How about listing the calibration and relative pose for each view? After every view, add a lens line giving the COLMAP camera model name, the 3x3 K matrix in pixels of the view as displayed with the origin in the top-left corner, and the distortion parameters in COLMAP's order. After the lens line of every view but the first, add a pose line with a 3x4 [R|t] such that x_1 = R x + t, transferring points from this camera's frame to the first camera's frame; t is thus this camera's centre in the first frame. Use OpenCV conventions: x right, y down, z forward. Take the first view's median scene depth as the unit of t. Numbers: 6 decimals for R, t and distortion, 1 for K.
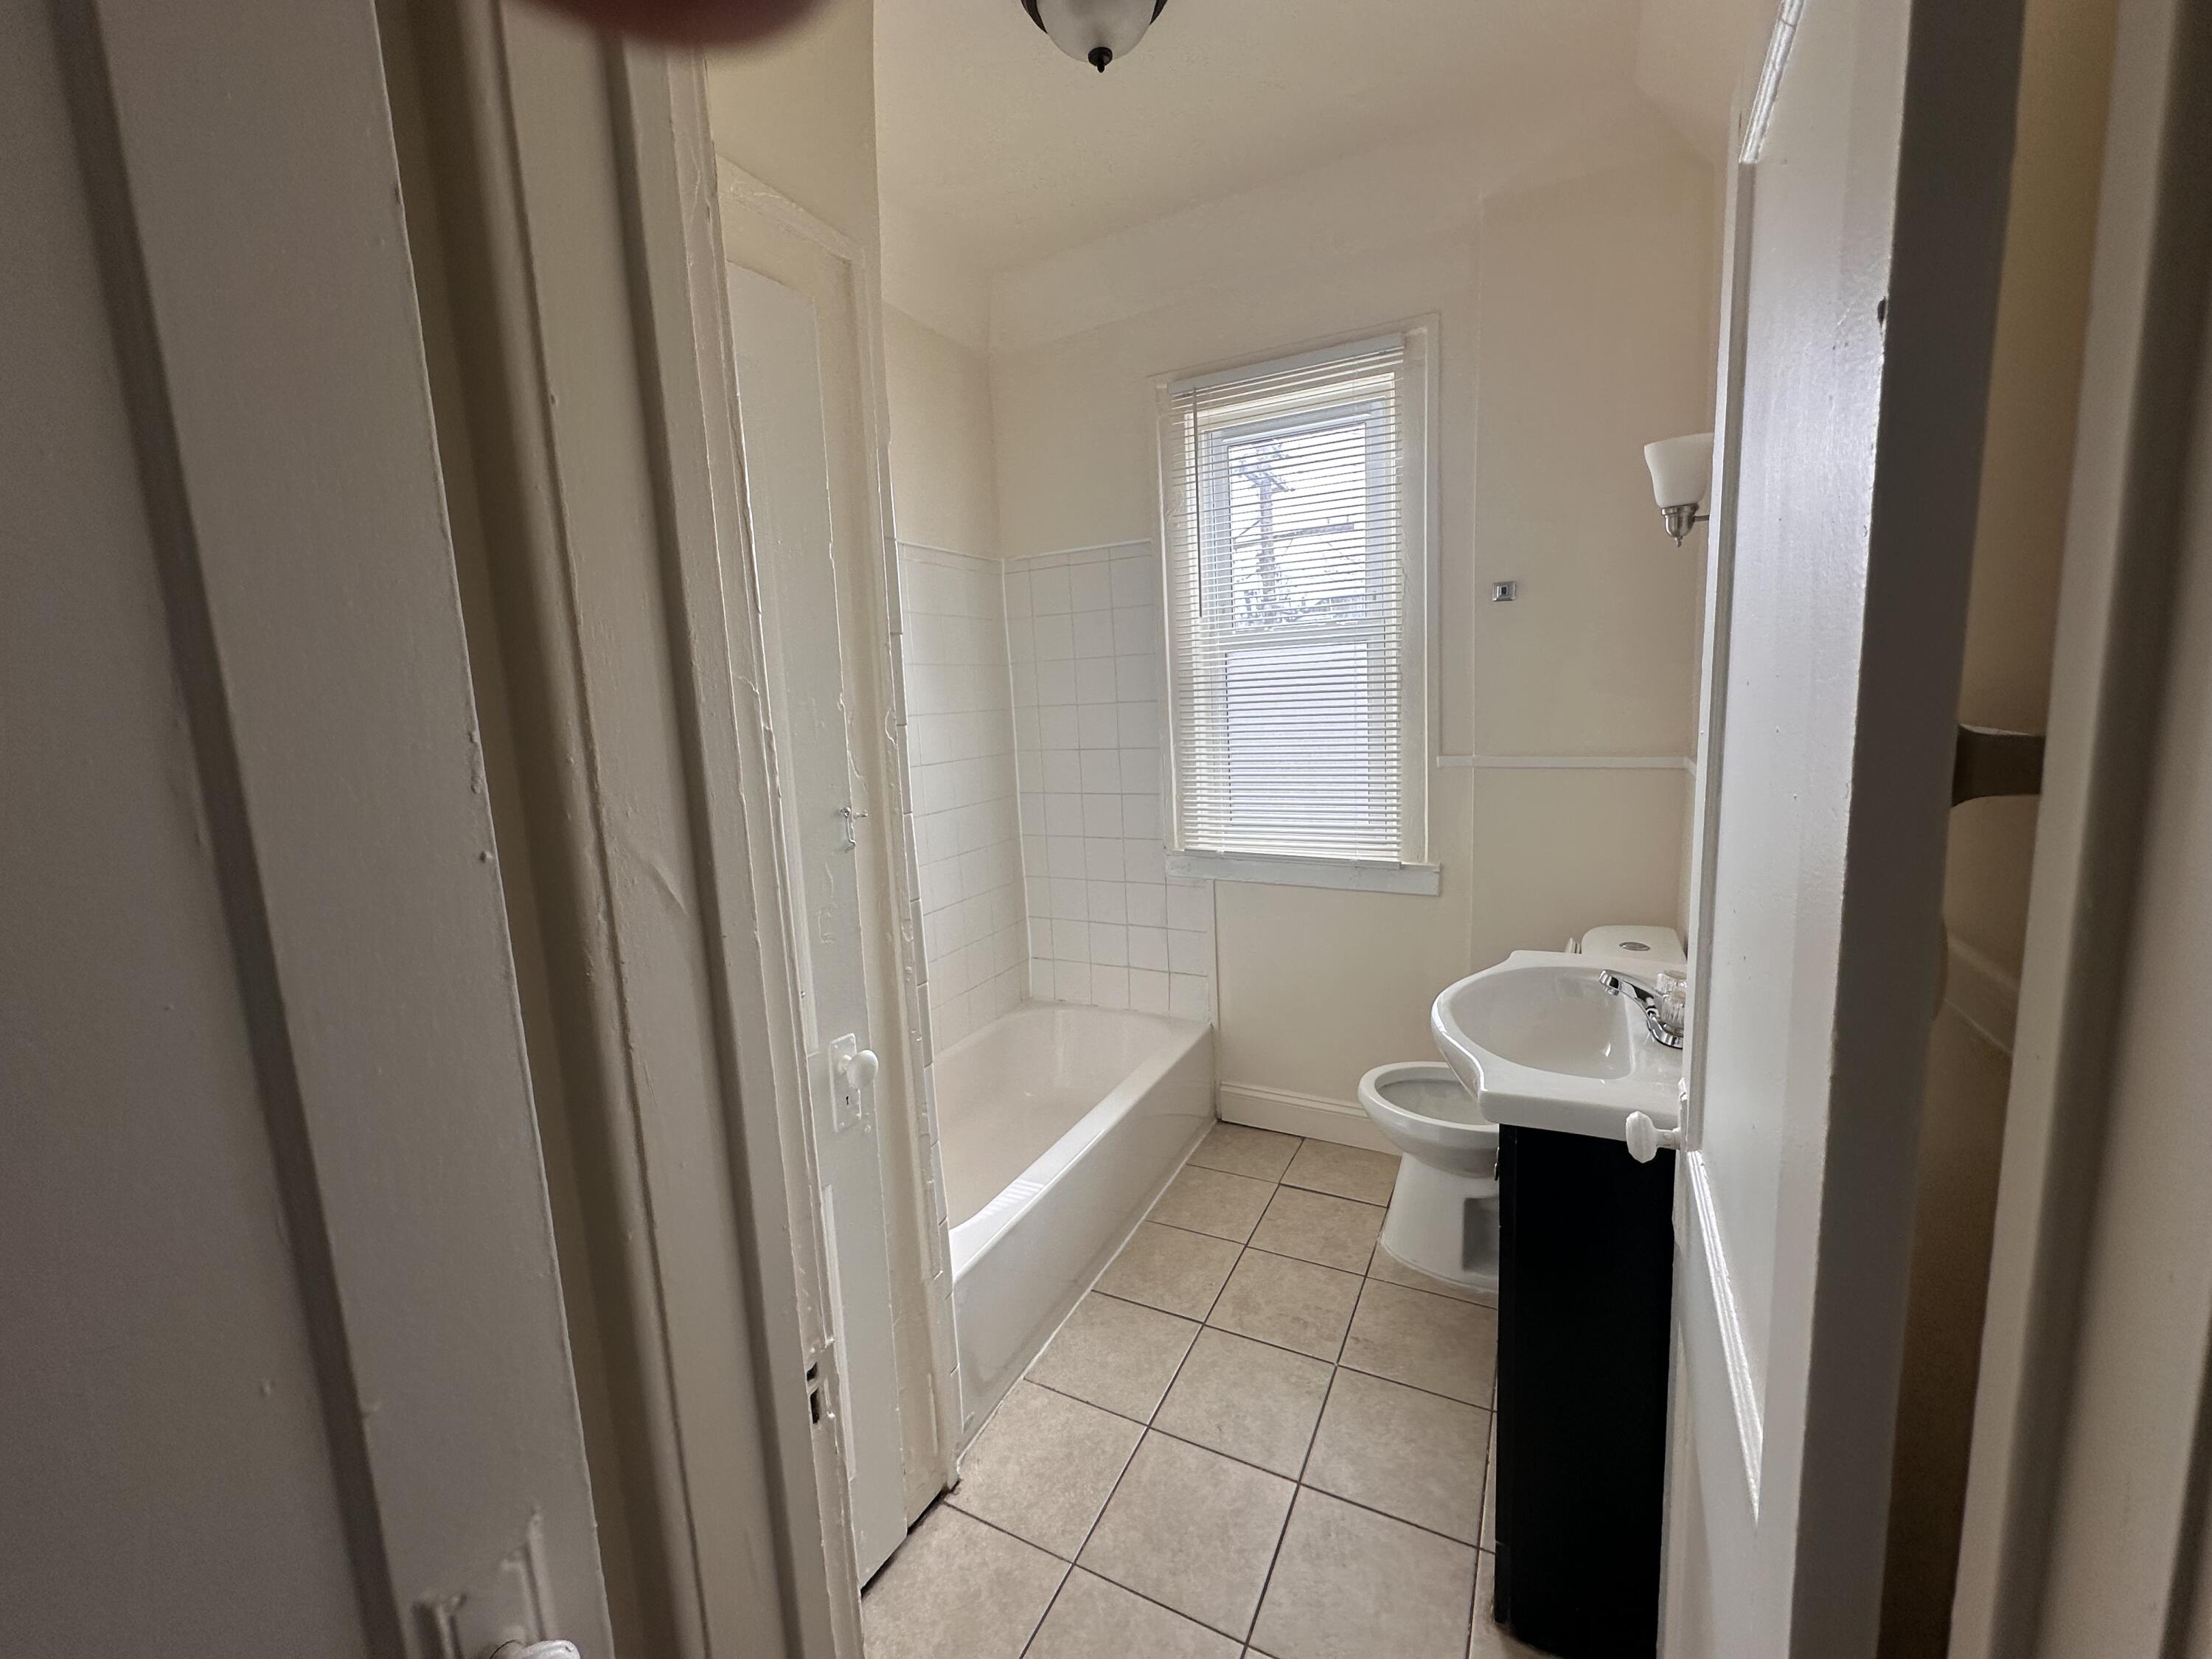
lens RADIAL K [[879.0, 0, 1105.5], [0, 879.0, 827.3], [0, 0, 1]] dist [0.000150, 0.000068]
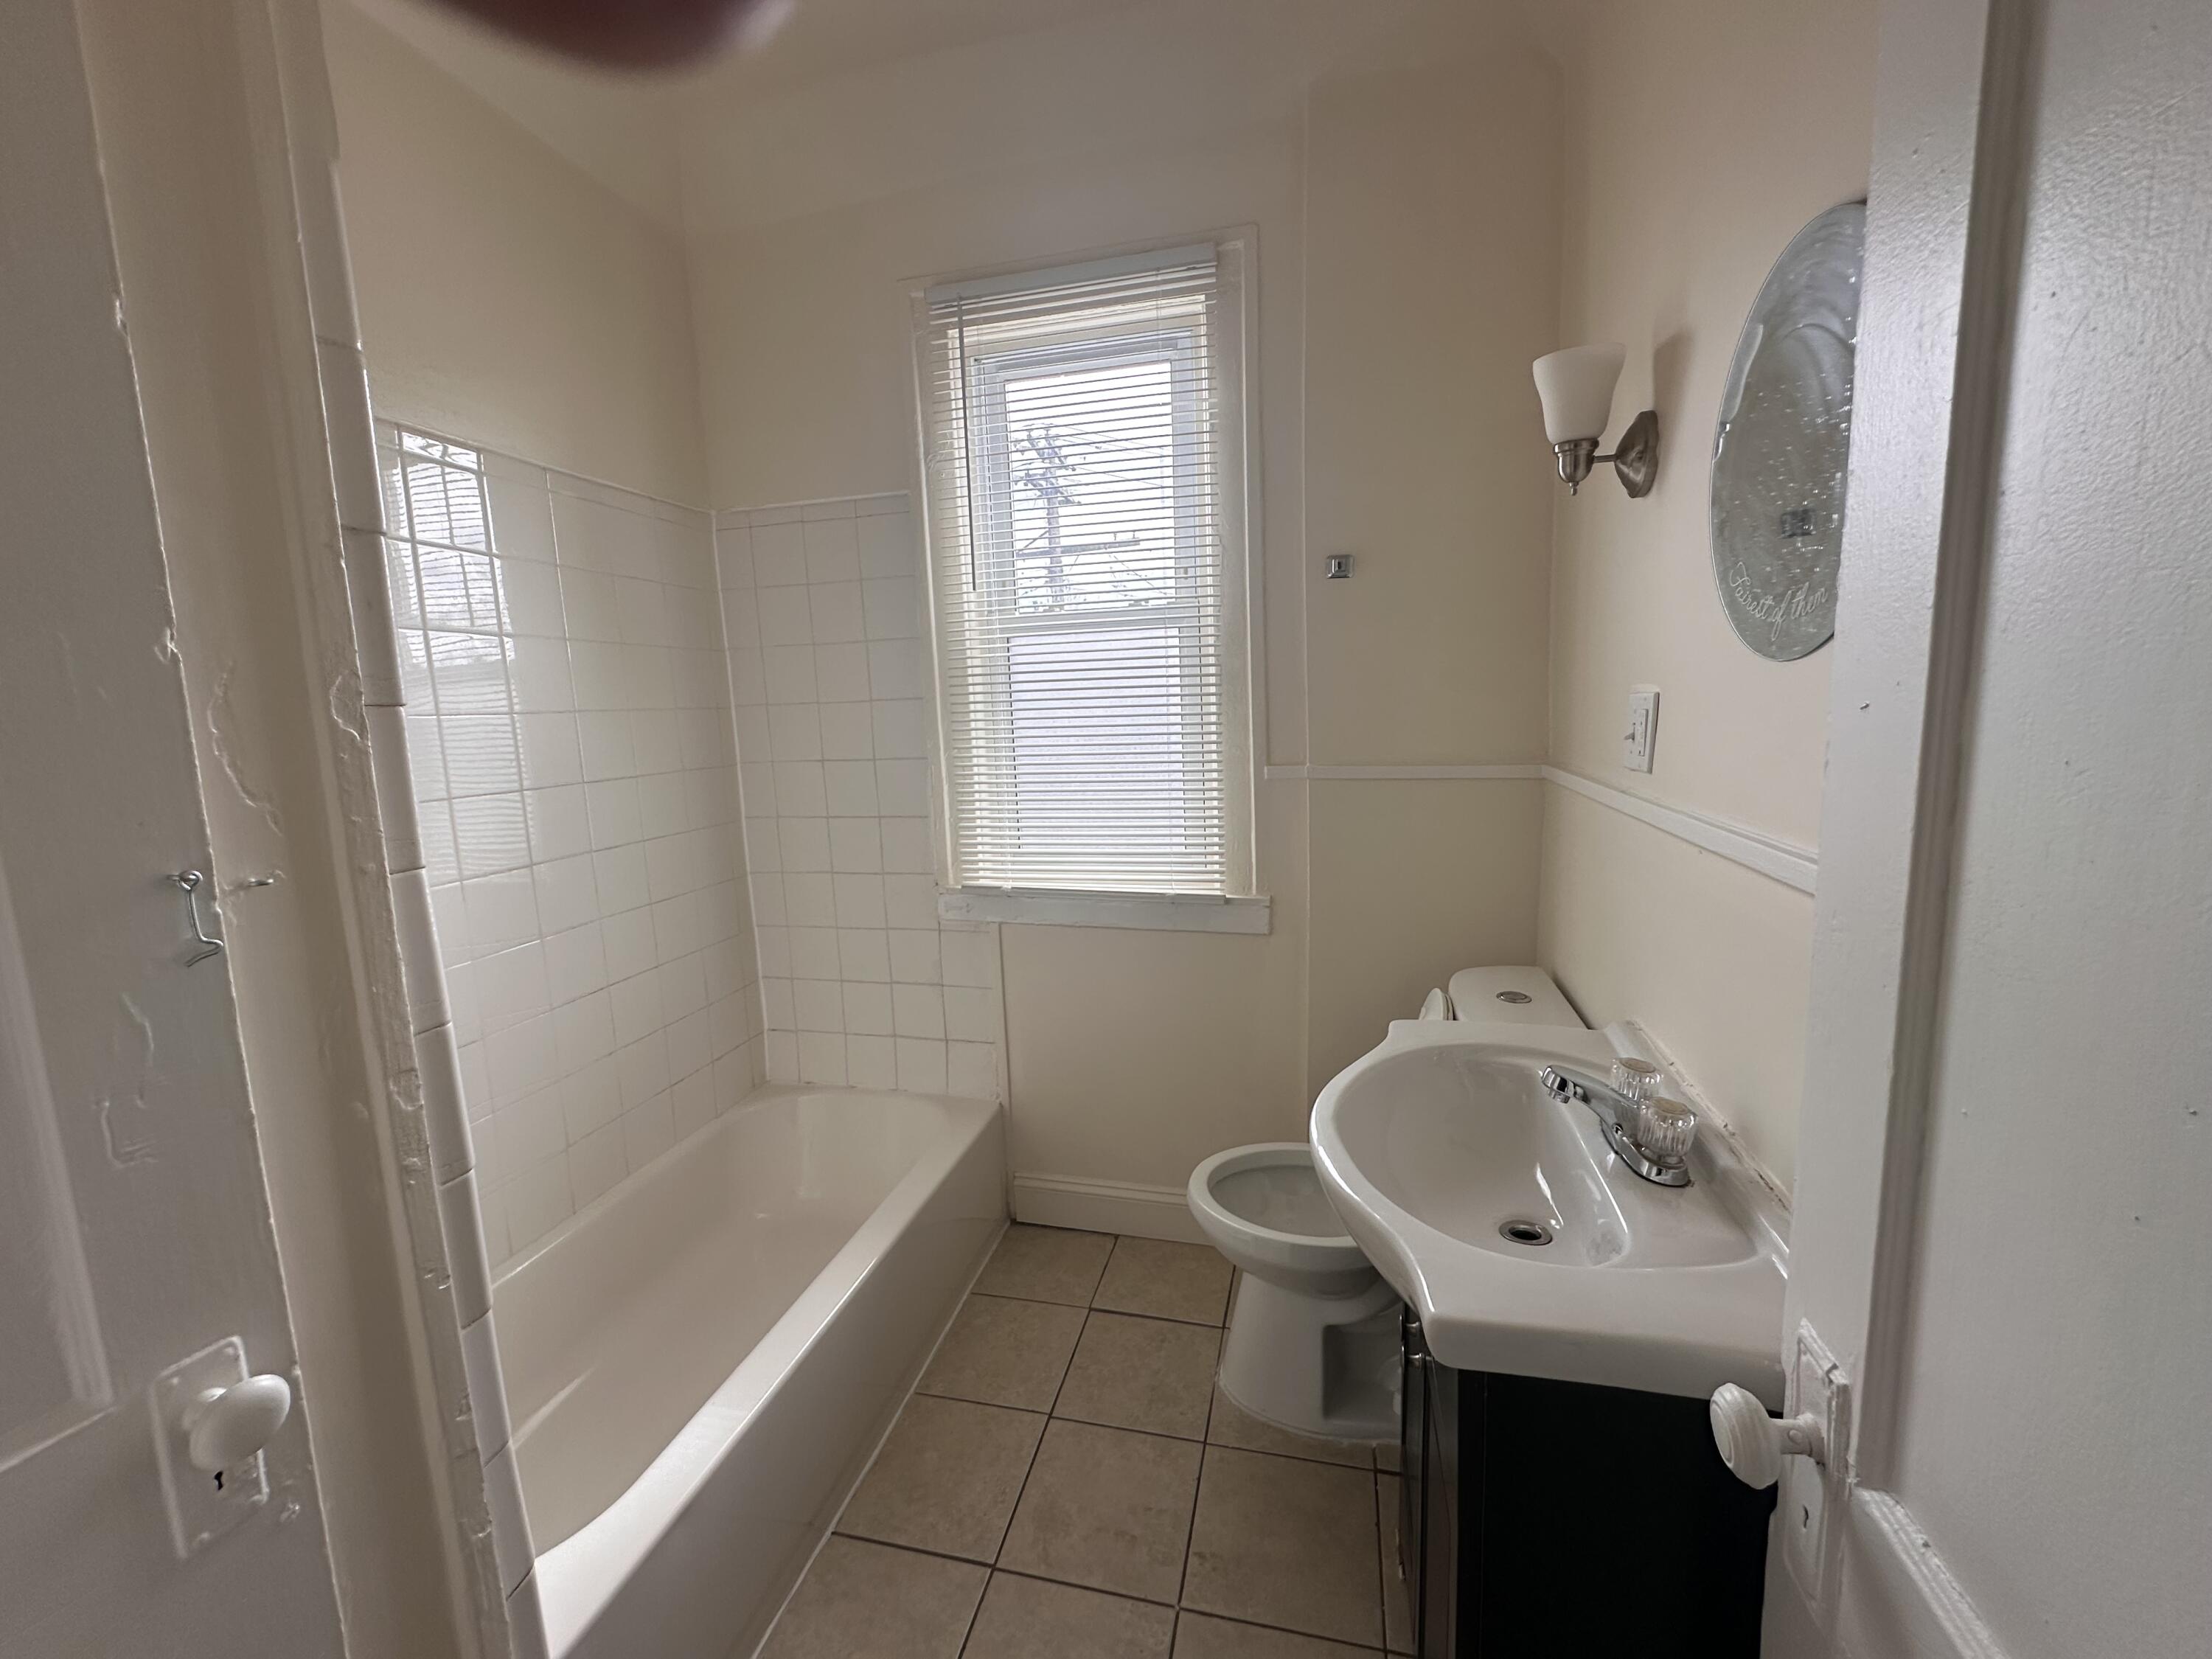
lens RADIAL K [[879.0, 0, 1110.3], [0, 879.0, 829.2], [0, 0, 1]] dist [0.000150, 0.000068]
pose [[0.971638, -0.020954, 0.235544, 0.040505], [0.024565, 0.999621, -0.012408, -0.014769], [-0.235195, 0.017843, 0.971784, 0.232127]]
